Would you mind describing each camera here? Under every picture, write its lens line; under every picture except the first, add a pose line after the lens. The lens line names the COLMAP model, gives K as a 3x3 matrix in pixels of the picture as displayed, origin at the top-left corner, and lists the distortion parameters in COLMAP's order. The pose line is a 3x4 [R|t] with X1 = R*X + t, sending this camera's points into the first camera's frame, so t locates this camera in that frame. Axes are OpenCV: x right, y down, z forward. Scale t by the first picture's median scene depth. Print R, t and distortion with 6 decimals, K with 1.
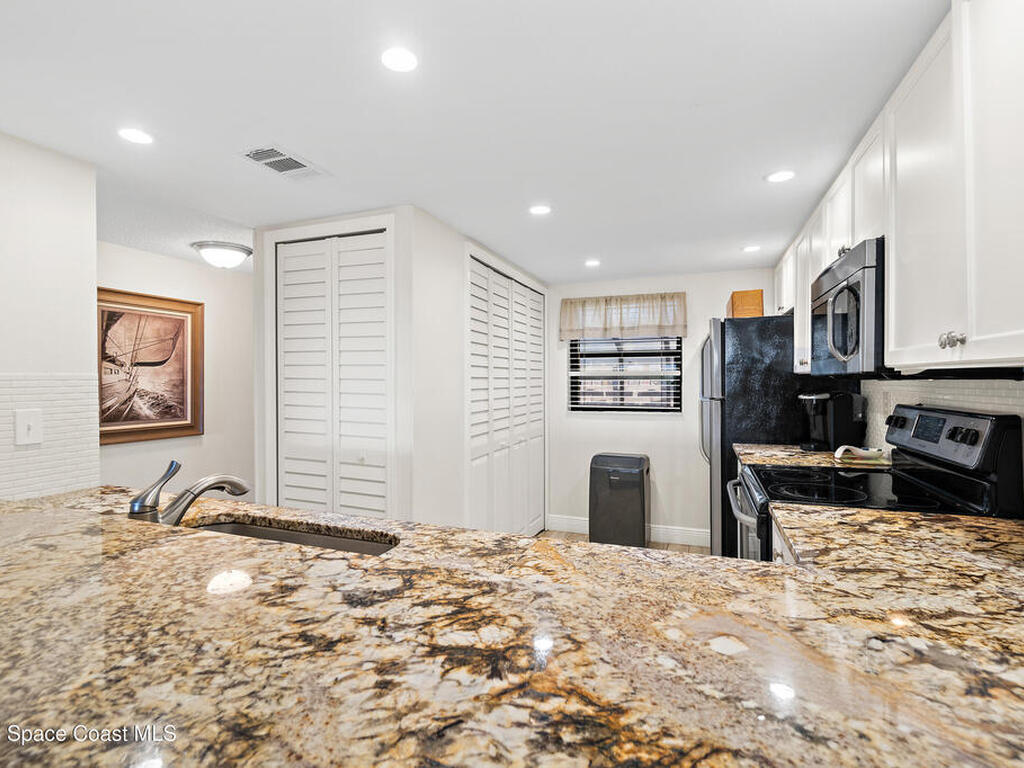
lens RADIAL K [[498.6, 0, 517.9], [0, 498.6, 382.0], [0, 0, 1]] dist [-0.009388, 0.004845]
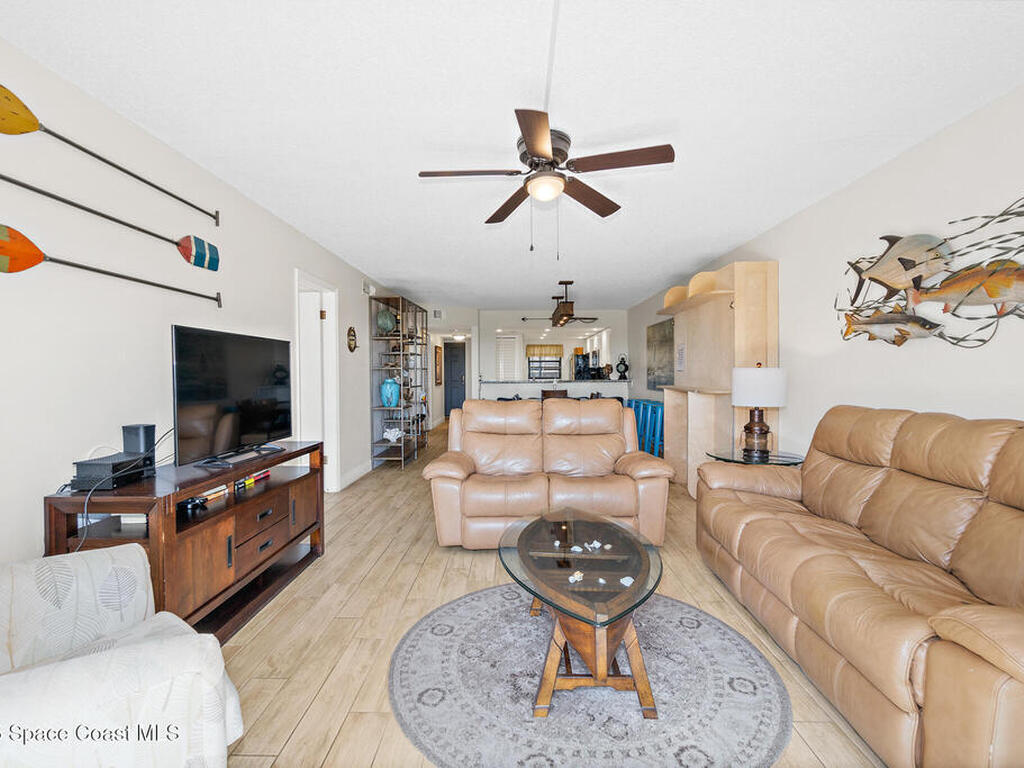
lens RADIAL K [[498.6, 0, 507.6], [0, 498.6, 378.7], [0, 0, 1]] dist [-0.009388, 0.004845]
pose [[0.937518, -0.010952, 0.347765, -1.251910], [0.009215, 0.999935, 0.006648, 0.038651], [-0.347816, -0.003028, 0.937558, -2.180814]]
